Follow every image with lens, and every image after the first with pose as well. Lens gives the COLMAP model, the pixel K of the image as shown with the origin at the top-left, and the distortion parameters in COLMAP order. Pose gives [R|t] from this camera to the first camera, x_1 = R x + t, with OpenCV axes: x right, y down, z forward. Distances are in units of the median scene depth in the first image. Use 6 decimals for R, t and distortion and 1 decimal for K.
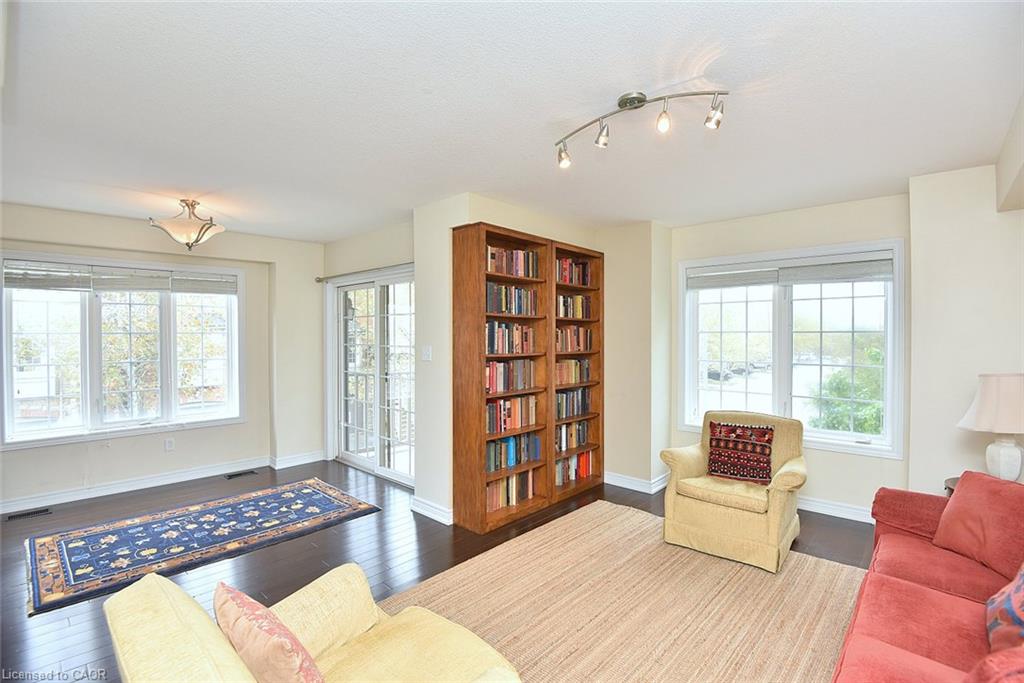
lens RADIAL K [[472.3, 0, 514.6], [0, 472.3, 337.4], [0, 0, 1]] dist [-0.022803, -0.013308]
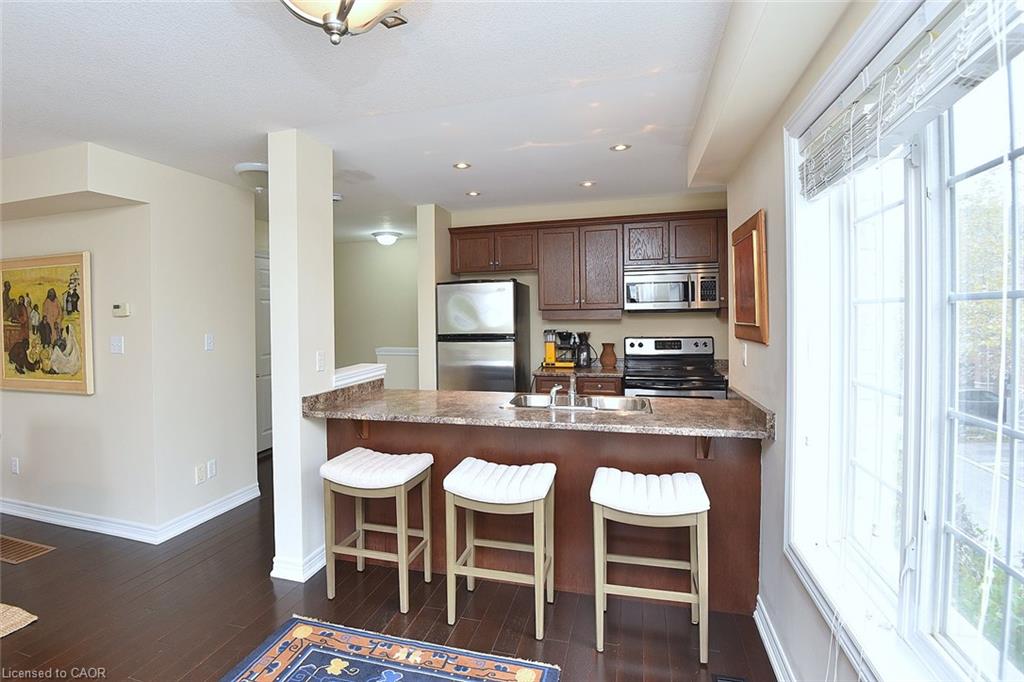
lens RADIAL K [[519.5, 0, 466.5], [0, 519.5, 321.5], [0, 0, 1]] dist [-0.002556, -0.030358]
pose [[-0.910605, 0.021694, -0.412707, -0.615369], [0.014260, 0.999676, 0.021085, -0.006380], [0.413031, 0.013315, -0.910620, 1.317639]]
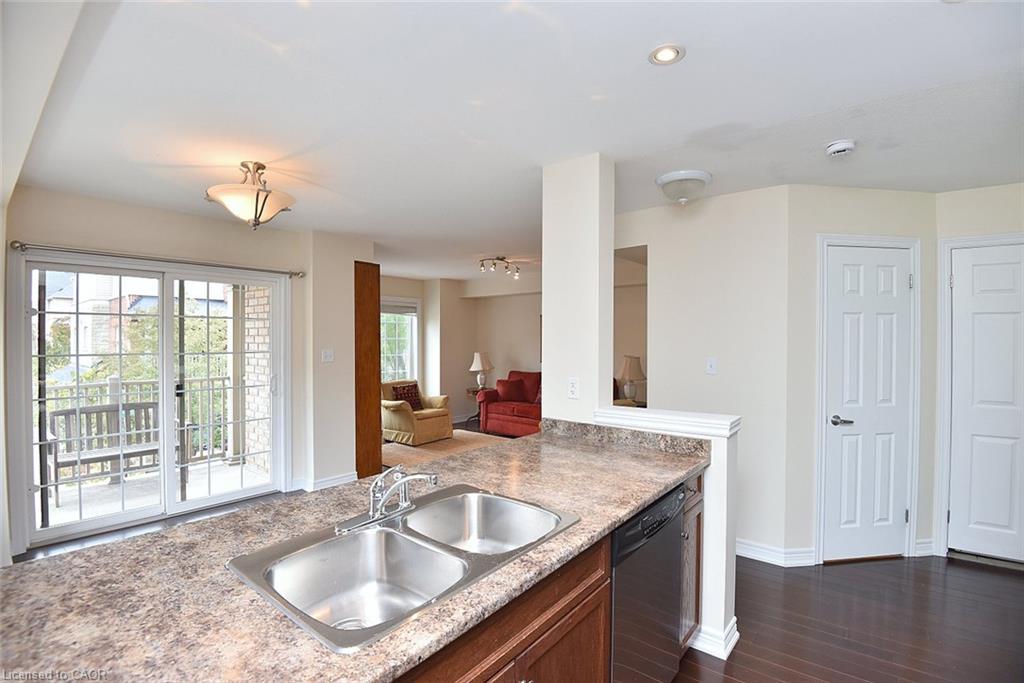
lens RADIAL K [[472.3, 0, 514.6], [0, 472.3, 337.4], [0, 0, 1]] dist [-0.022803, -0.013308]
pose [[-0.062395, 0.005810, 0.998035, -1.458500], [0.005267, 0.999971, -0.005492, -0.004714], [-0.998038, 0.004914, -0.062424, 0.609566]]
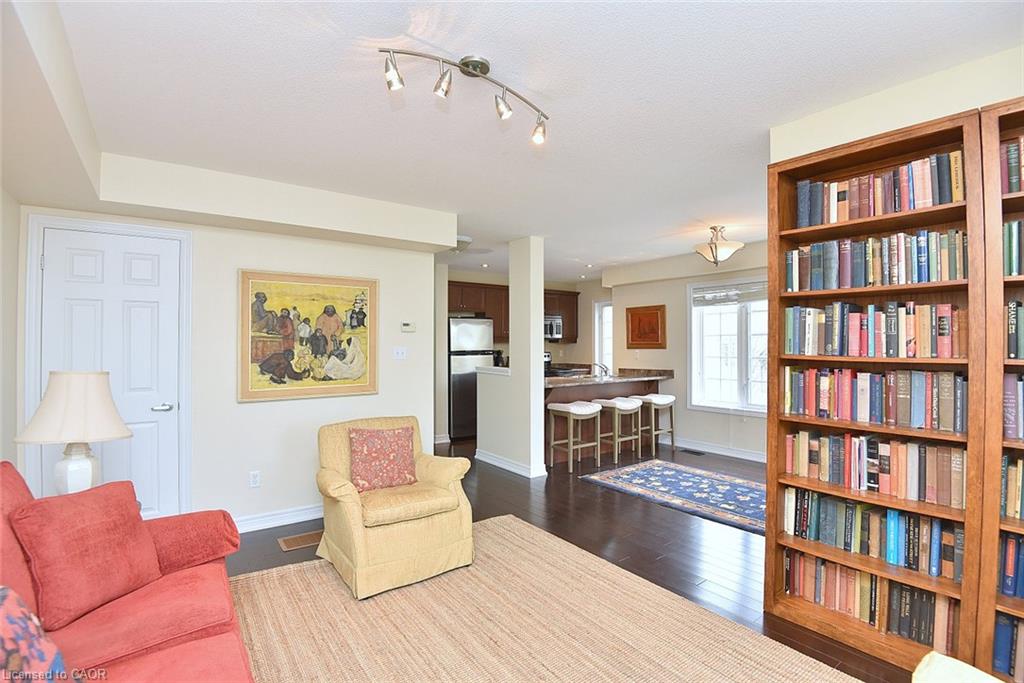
lens RADIAL K [[477.1, 0, 516.5], [0, 477.1, 338.7], [0, 0, 1]] dist [-0.013606, -0.021085]
pose [[-0.192253, -0.008416, -0.981309, 0.630601], [-0.004978, 0.999959, -0.007600, 0.018788], [0.981333, 0.003424, -0.192287, 0.701186]]
